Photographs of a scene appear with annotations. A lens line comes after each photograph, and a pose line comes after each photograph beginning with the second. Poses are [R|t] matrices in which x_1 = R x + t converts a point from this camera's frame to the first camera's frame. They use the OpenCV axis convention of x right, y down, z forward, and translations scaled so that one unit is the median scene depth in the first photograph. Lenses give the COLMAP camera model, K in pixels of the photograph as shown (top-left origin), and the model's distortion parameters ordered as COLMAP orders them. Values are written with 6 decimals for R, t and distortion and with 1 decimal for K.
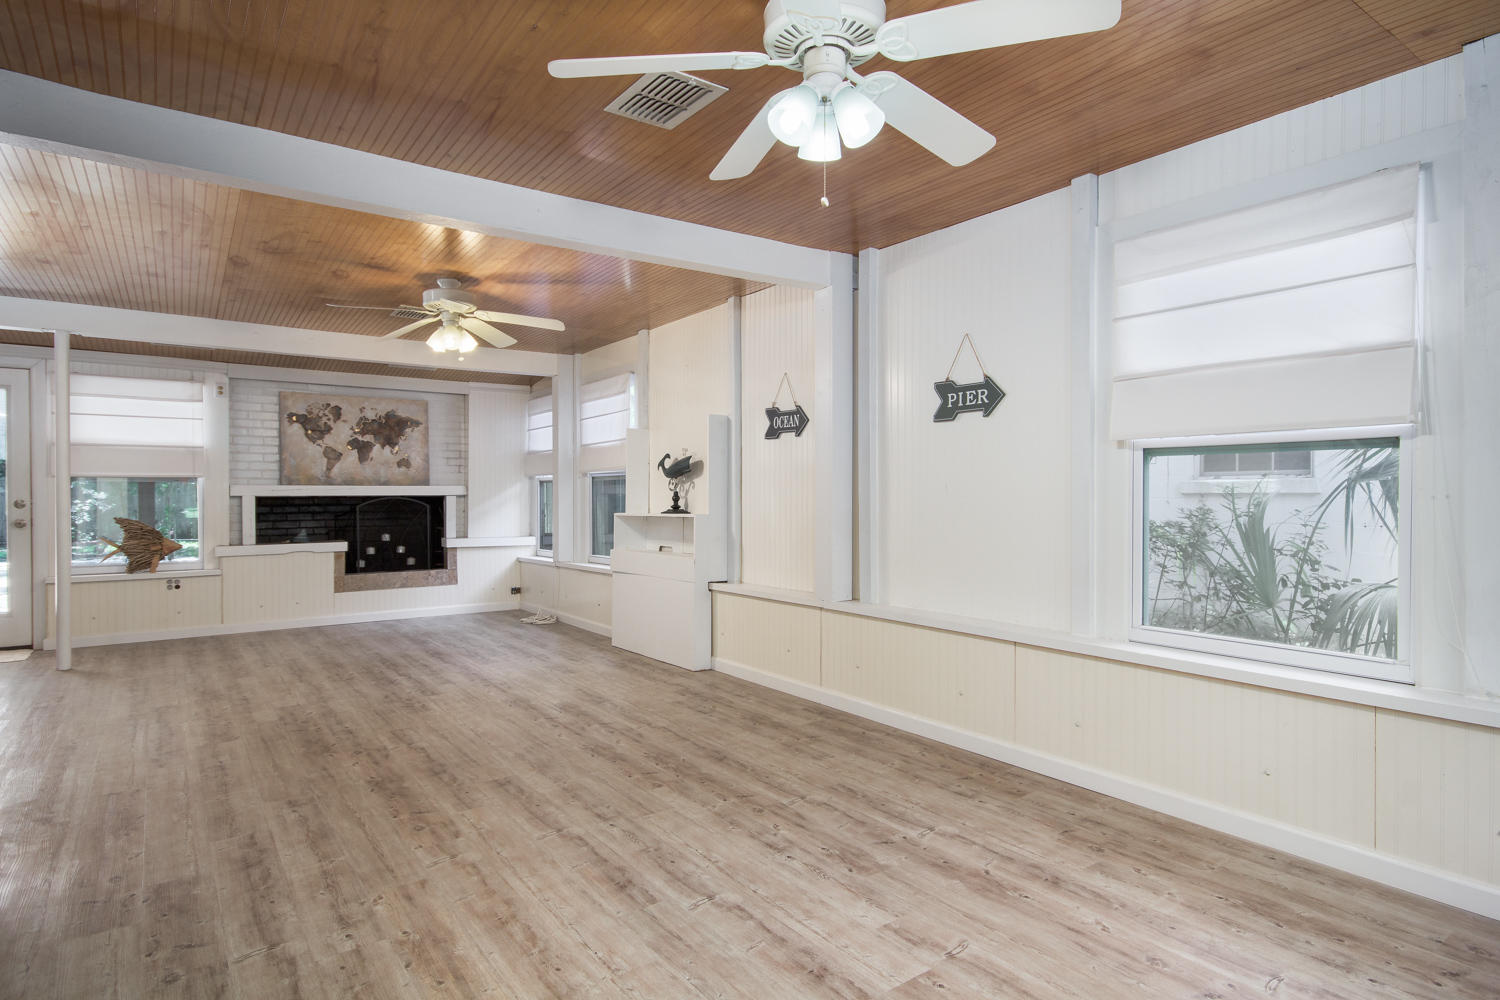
lens RADIAL K [[815.9, 0, 750.0], [0, 815.9, 500.0], [0, 0, 1]] dist [0.021978, -0.000012]
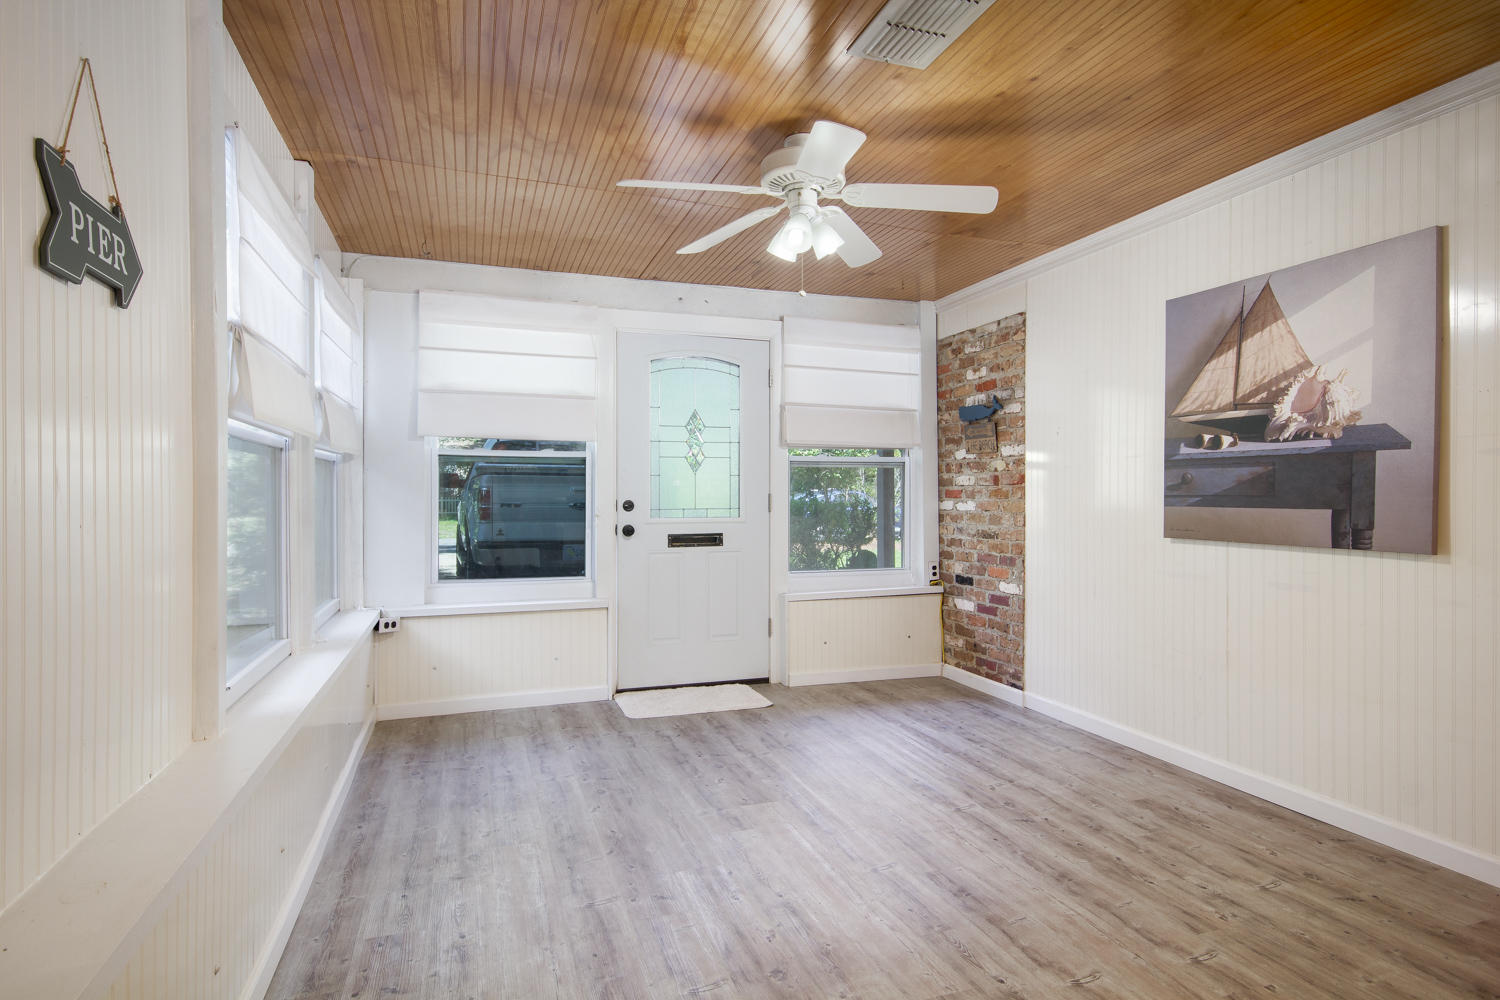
lens RADIAL K [[734.4, 0, 747.8], [0, 734.4, 509.3], [0, 0, 1]] dist [0.003967, 0.000393]
pose [[-0.950447, -0.003005, 0.310873, -0.231615], [0.005564, 0.999629, 0.026676, -0.022527], [-0.310838, 0.027083, -0.950077, 2.414267]]
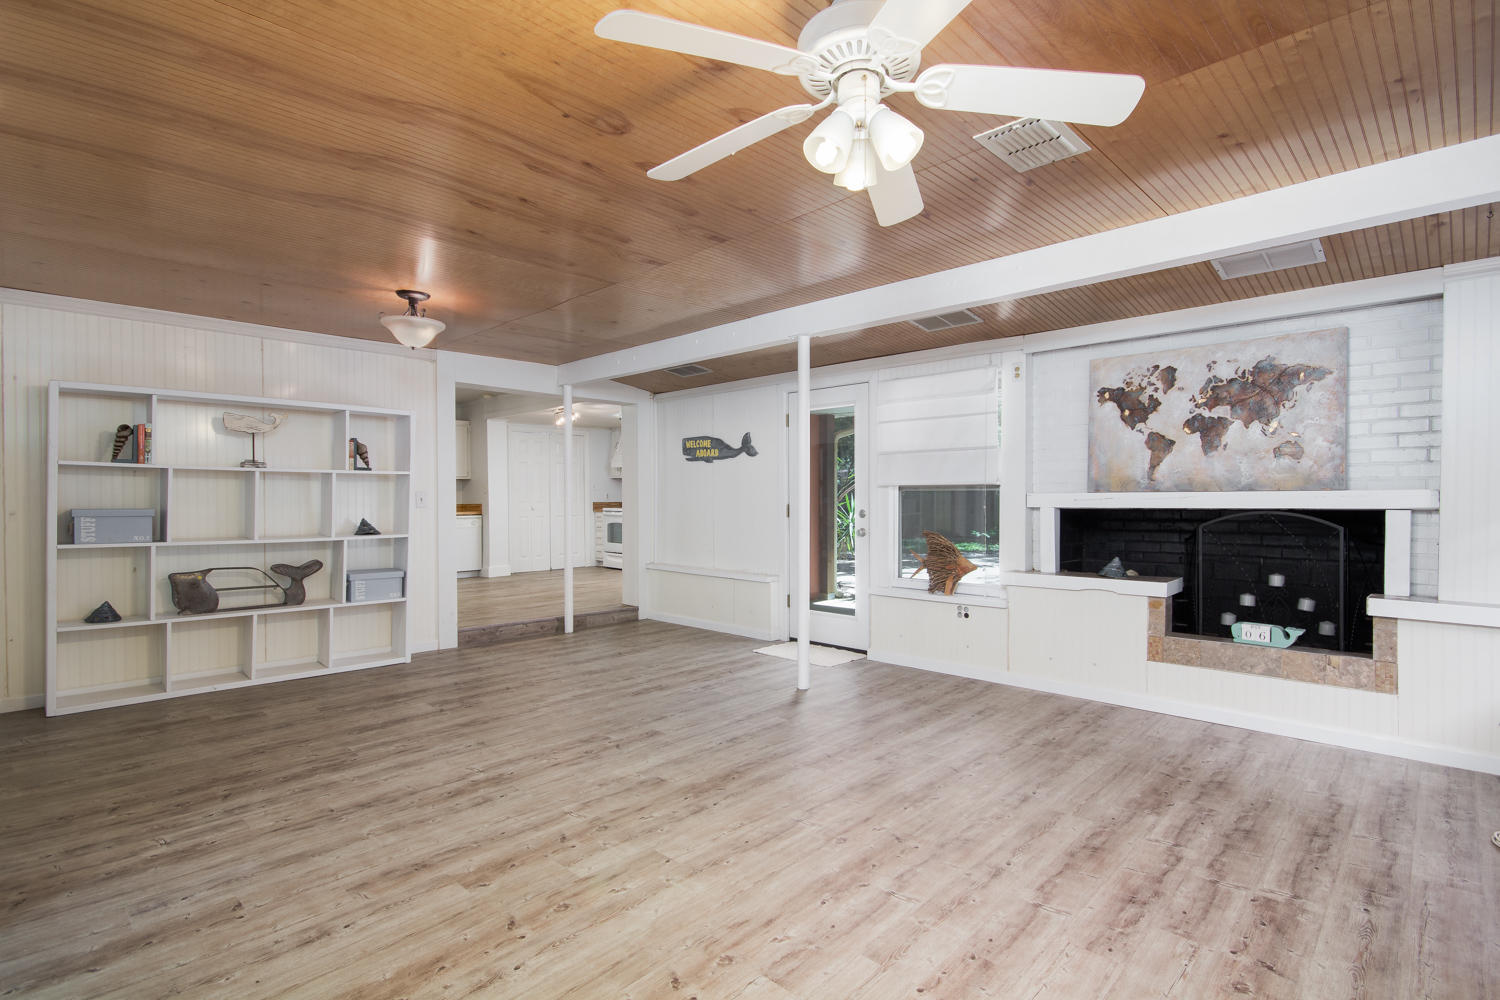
lens RADIAL K [[734.4, 0, 747.8], [0, 734.4, 509.3], [0, 0, 1]] dist [0.003967, 0.000393]
pose [[0.173384, 0.015439, -0.984733, 0.001671], [-0.004160, 0.999880, 0.014944, -0.011205], [0.984846, 0.001505, 0.173427, 0.564184]]
